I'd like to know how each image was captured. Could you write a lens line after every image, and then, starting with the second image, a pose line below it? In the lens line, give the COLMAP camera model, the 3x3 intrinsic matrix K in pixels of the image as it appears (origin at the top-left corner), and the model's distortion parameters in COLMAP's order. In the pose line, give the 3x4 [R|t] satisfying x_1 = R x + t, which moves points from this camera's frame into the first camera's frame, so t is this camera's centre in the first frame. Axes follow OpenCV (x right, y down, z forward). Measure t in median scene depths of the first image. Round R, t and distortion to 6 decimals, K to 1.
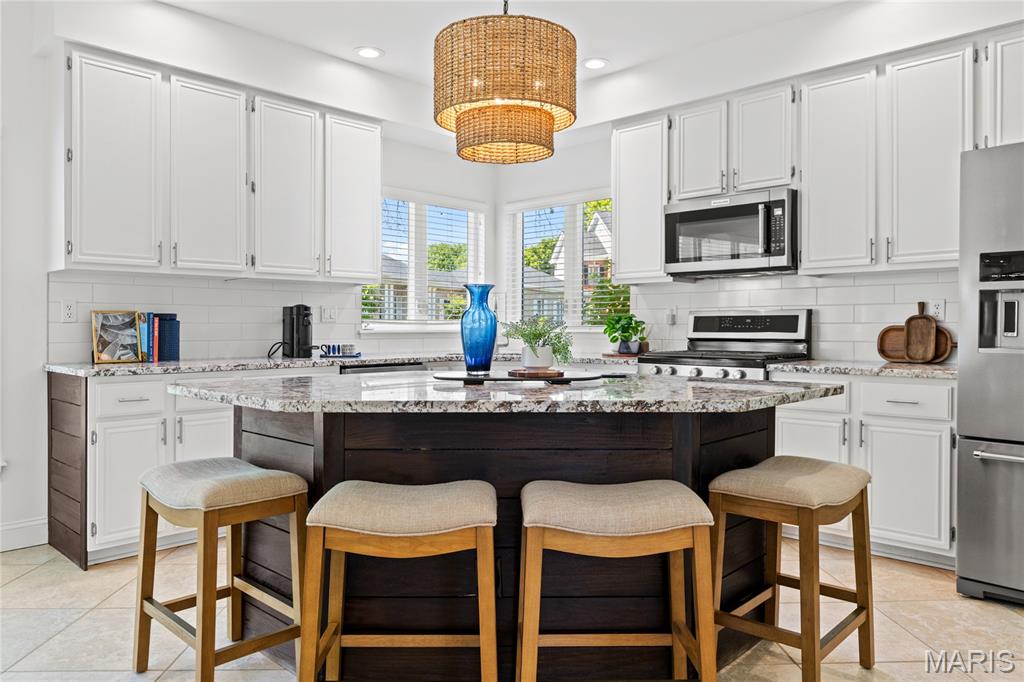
lens RADIAL K [[710.6, 0, 504.9], [0, 710.6, 339.1], [0, 0, 1]] dist [0.004519, -0.008496]
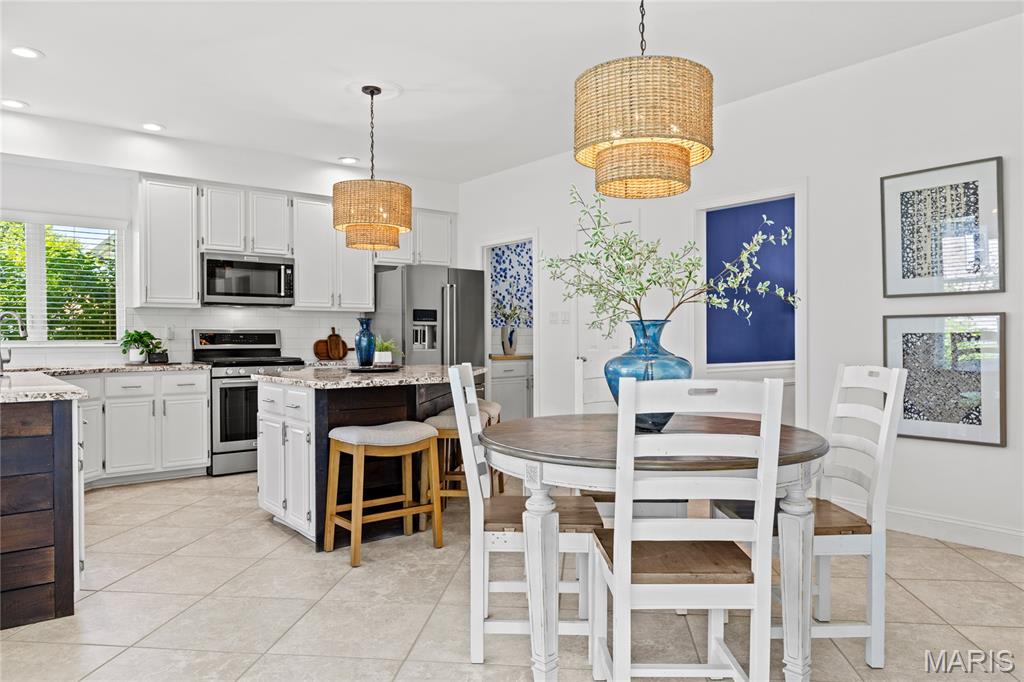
lens RADIAL K [[710.6, 0, 532.2], [0, 710.6, 342.4], [0, 0, 1]] dist [0.004519, -0.008496]
pose [[0.100981, -0.009635, 0.994842, -1.203409], [0.016915, 0.999825, 0.007966, -0.017093], [-0.994745, 0.016023, 0.101126, 0.267191]]
